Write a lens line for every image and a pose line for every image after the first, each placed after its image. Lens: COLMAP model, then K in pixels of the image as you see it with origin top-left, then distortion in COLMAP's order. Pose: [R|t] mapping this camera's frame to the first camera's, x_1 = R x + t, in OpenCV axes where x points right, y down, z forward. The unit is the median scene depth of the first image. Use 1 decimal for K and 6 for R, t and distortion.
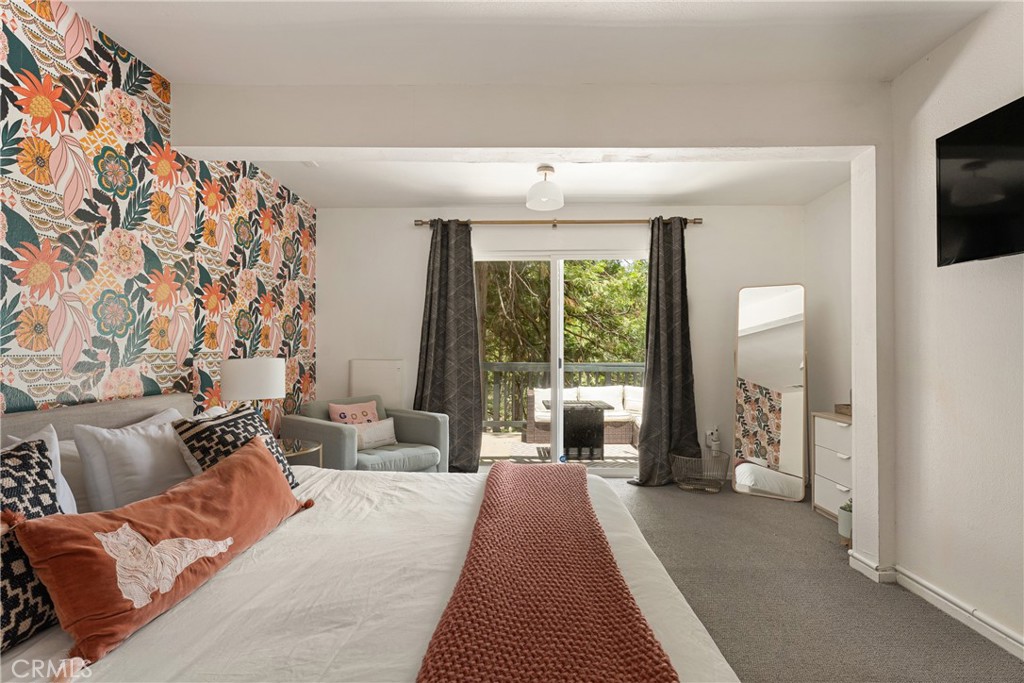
lens RADIAL K [[499.6, 0, 512.0], [0, 499.6, 341.5], [0, 0, 1]] dist [0.000654, -0.000041]
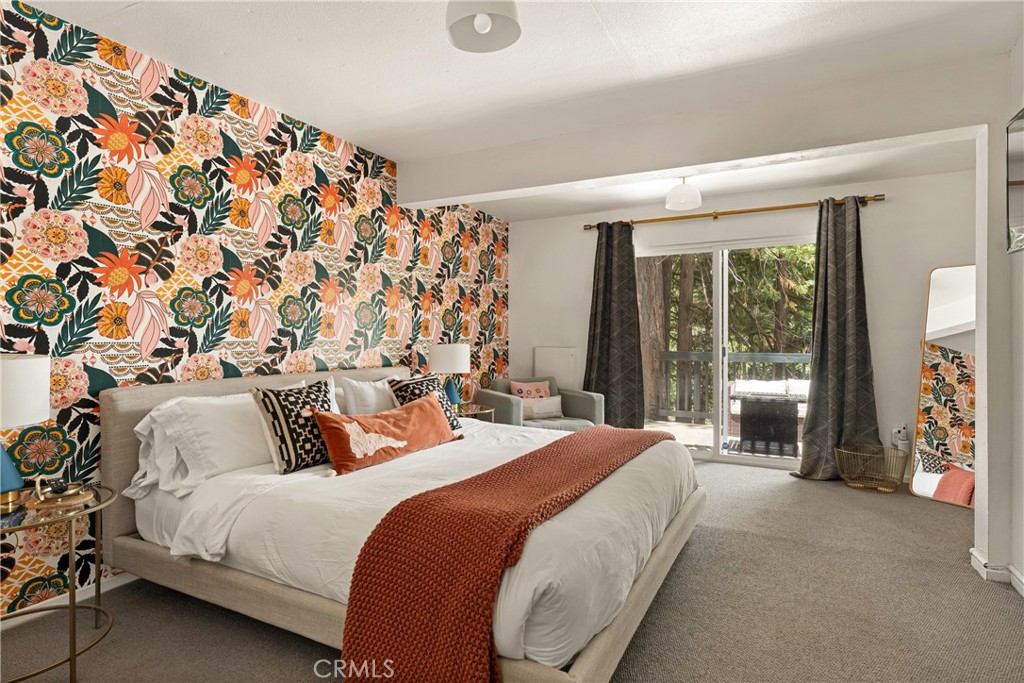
lens RADIAL K [[544.0, 0, 512.1], [0, 544.0, 335.3], [0, 0, 1]] dist [-0.000270, -0.000180]
pose [[0.893571, -0.002263, -0.448917, 0.302389], [0.006126, 0.999956, 0.007153, -0.001191], [0.448881, -0.009142, 0.893545, -0.265055]]
